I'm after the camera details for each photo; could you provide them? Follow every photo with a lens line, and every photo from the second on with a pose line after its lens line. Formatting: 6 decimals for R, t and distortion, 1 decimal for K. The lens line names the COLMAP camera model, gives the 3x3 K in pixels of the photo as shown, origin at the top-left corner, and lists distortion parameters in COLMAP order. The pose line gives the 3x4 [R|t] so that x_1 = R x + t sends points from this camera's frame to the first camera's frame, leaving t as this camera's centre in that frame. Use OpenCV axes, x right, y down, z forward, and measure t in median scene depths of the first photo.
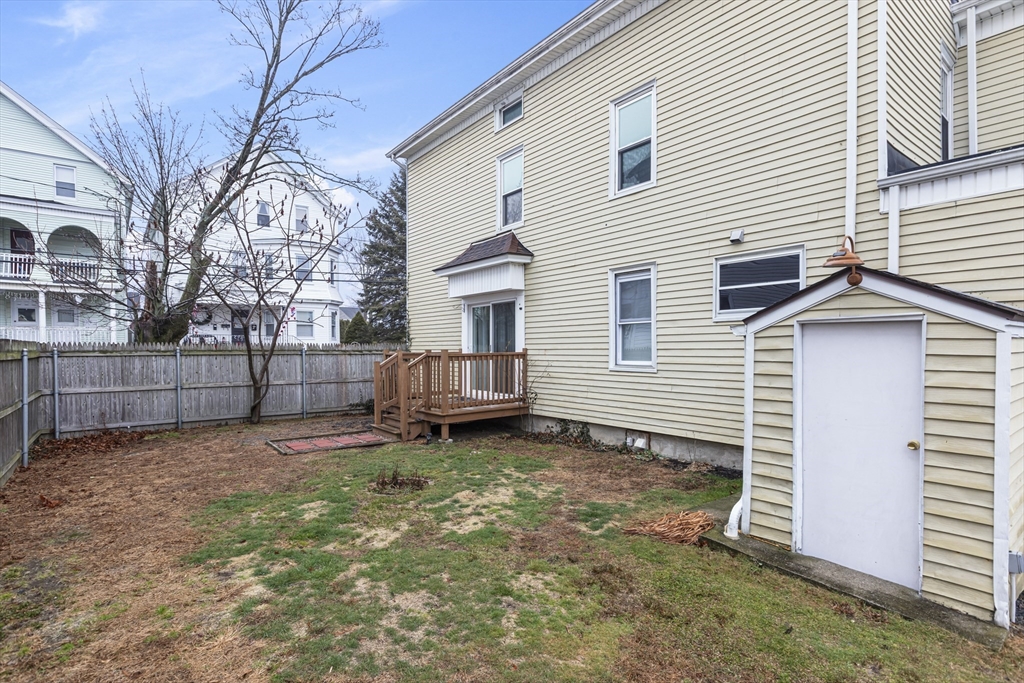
lens RADIAL K [[507.7, 0, 511.1], [0, 507.7, 356.5], [0, 0, 1]] dist [-0.004035, 0.000707]
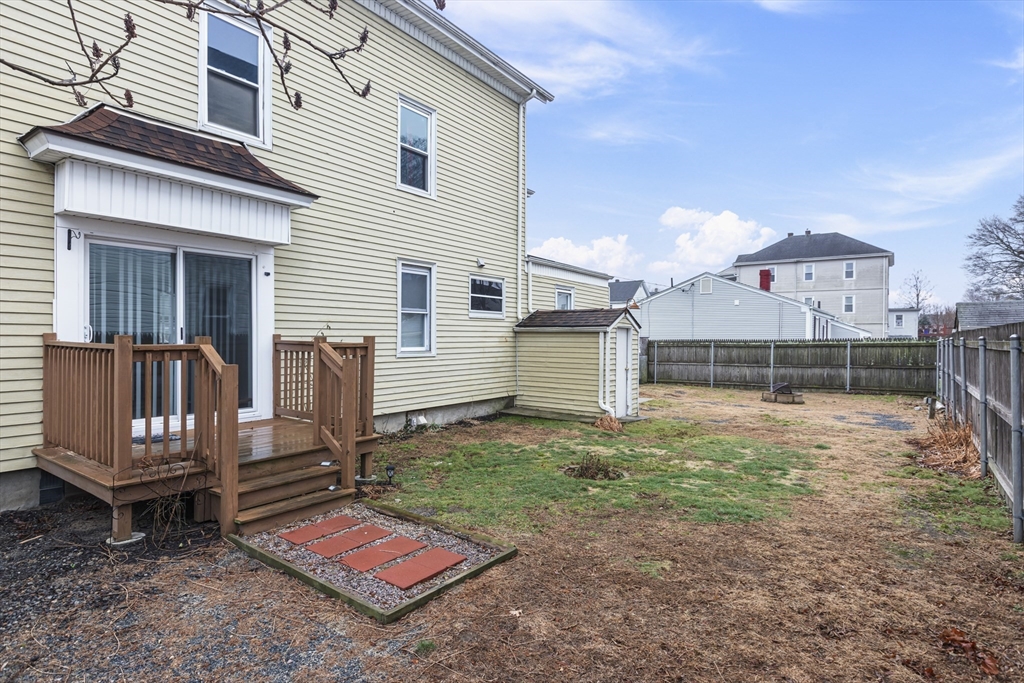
lens RADIAL K [[532.9, 0, 513.4], [0, 532.9, 337.6], [0, 0, 1]] dist [0.001877, 0.000123]
pose [[-0.288778, -0.001335, 0.957395, -0.529404], [0.010524, 0.999934, 0.004568, -0.008644], [-0.957338, 0.011395, -0.288745, 0.648626]]
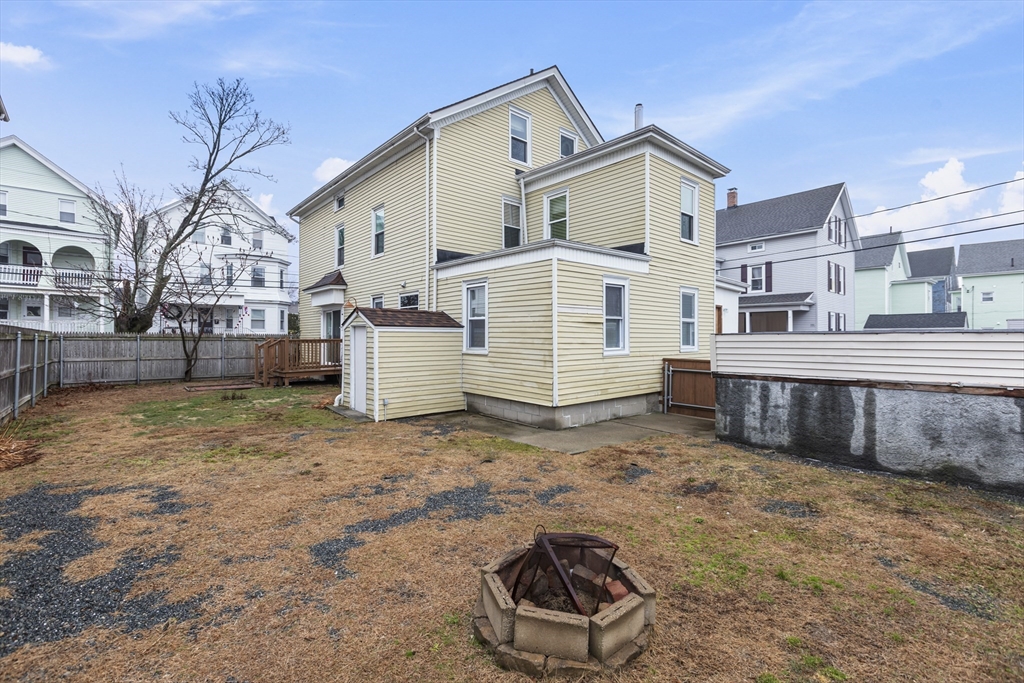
lens RADIAL K [[457.7, 0, 514.9], [0, 457.7, 335.5], [0, 0, 1]] dist [0.002452, -0.002013]
pose [[0.998001, 0.006240, 0.062892, 0.374954], [-0.004547, 0.999624, -0.027038, 0.014102], [-0.063037, 0.026698, 0.997654, -0.451646]]
